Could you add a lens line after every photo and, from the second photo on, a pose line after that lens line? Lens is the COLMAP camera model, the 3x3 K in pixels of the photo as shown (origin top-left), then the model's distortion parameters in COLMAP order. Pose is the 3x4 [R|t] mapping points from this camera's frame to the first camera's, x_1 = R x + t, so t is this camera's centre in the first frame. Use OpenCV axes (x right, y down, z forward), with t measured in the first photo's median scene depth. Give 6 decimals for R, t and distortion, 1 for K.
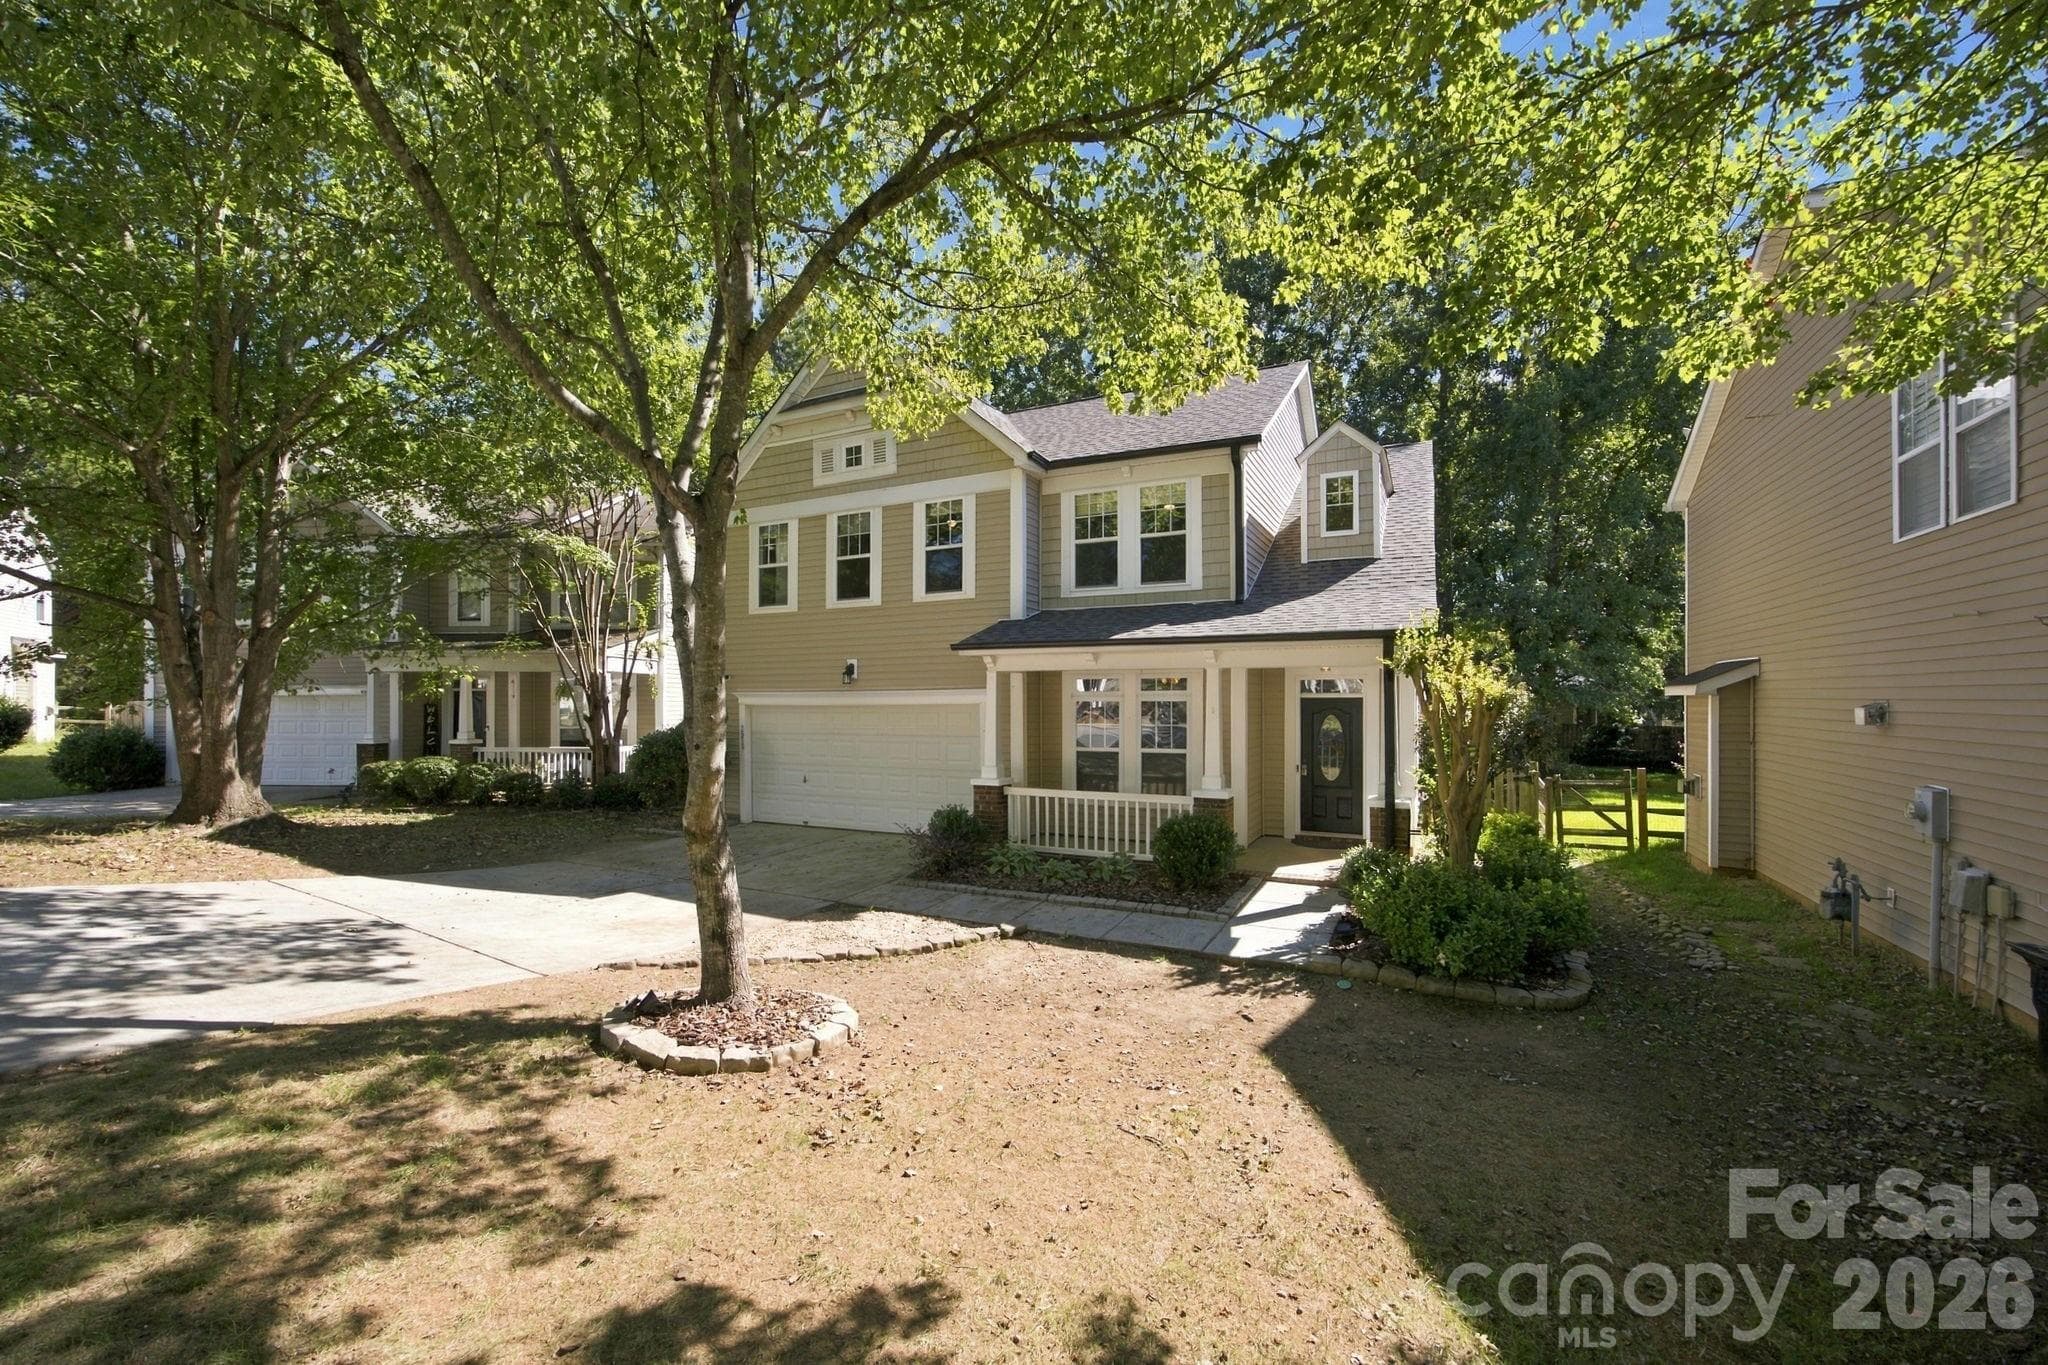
lens RADIAL K [[795.5, 0, 1034.5], [0, 795.5, 679.4], [0, 0, 1]] dist [-0.023804, 0.007381]
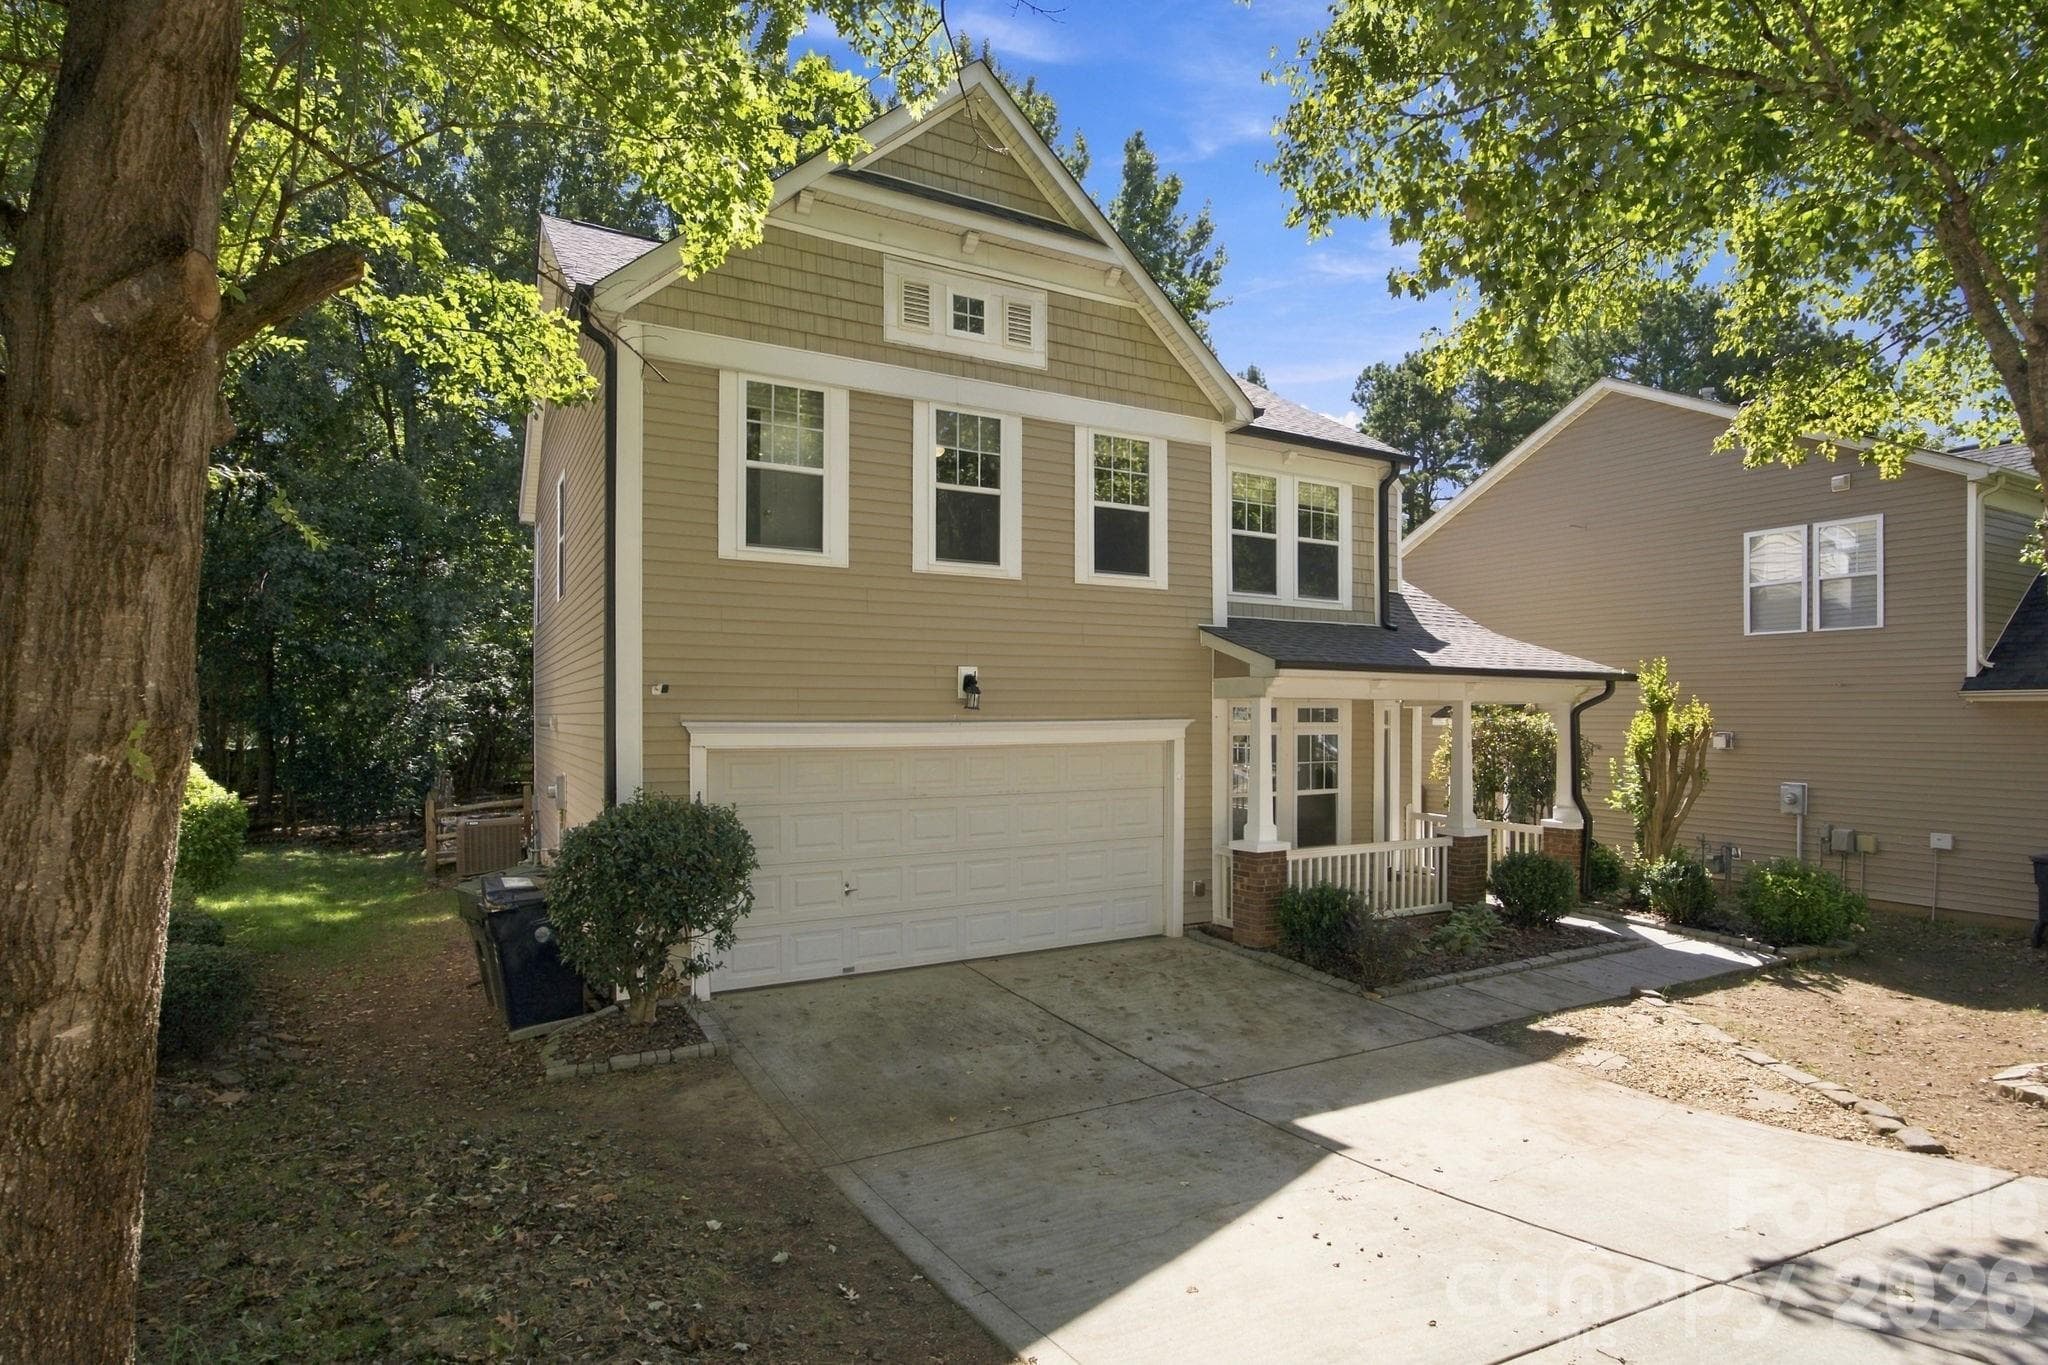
lens RADIAL K [[1030.7, 0, 1026.6], [0, 1030.7, 699.8], [0, 0, 1]] dist [0.001789, -0.000308]
pose [[0.577030, 0.017015, 0.816546, -0.912462], [-0.022237, 0.999740, -0.005118, 0.002106], [-0.816420, -0.015205, 0.577258, 0.595162]]
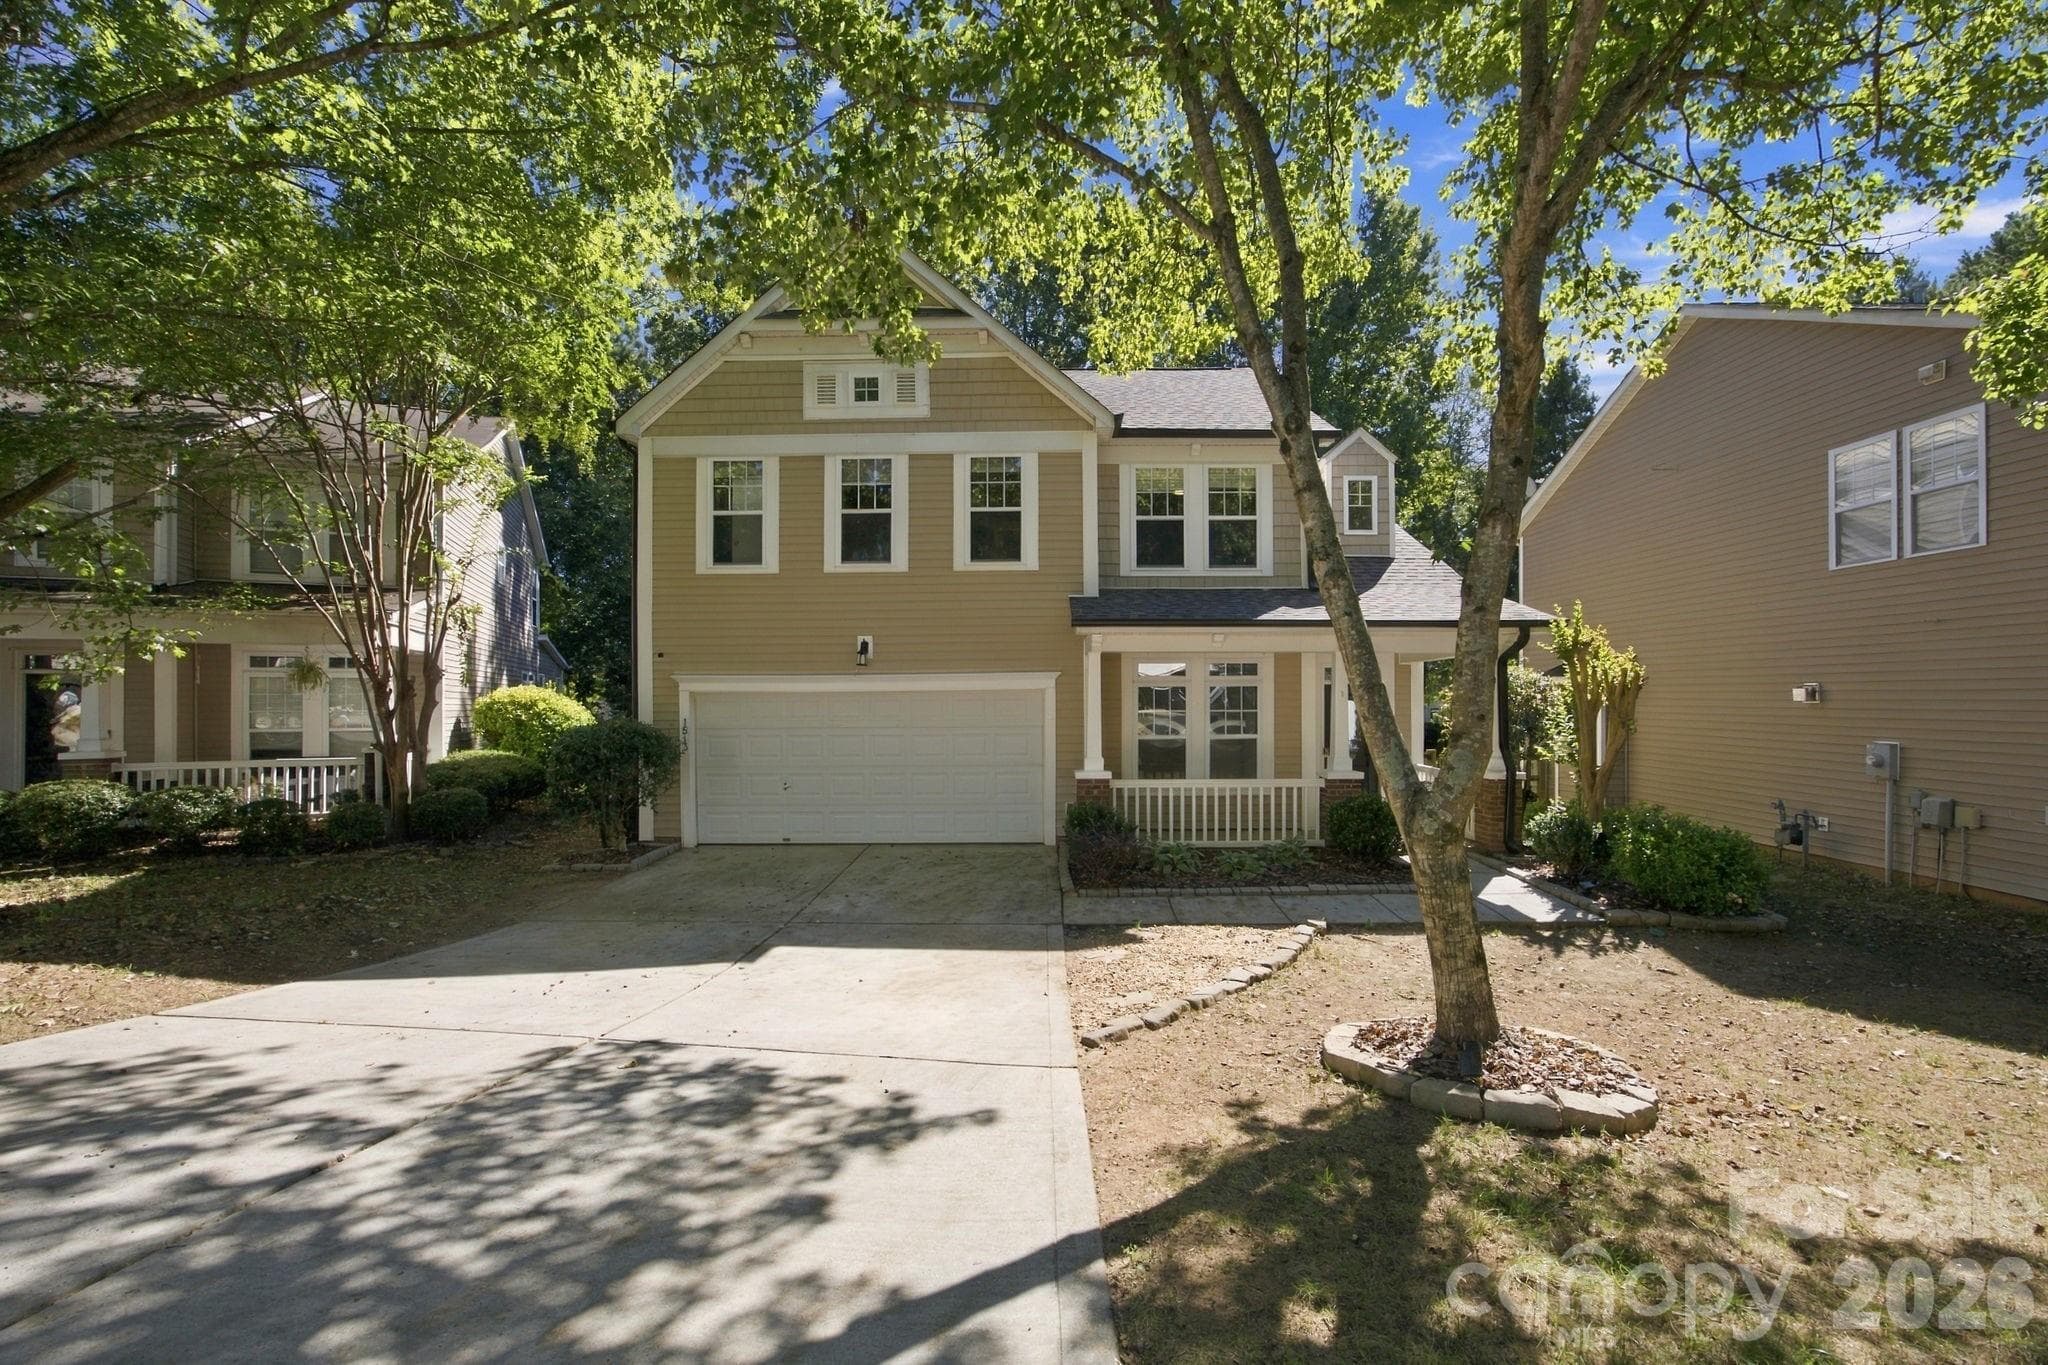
lens RADIAL K [[805.3, 0, 1024.0], [0, 805.3, 682.5], [0, 0, 1]] dist [-0.011182, 0.000152]
pose [[0.905518, 0.007799, 0.424235, -0.484505], [-0.008837, 0.999961, 0.000480, 0.023417], [-0.424215, -0.004184, 0.905552, 0.198691]]
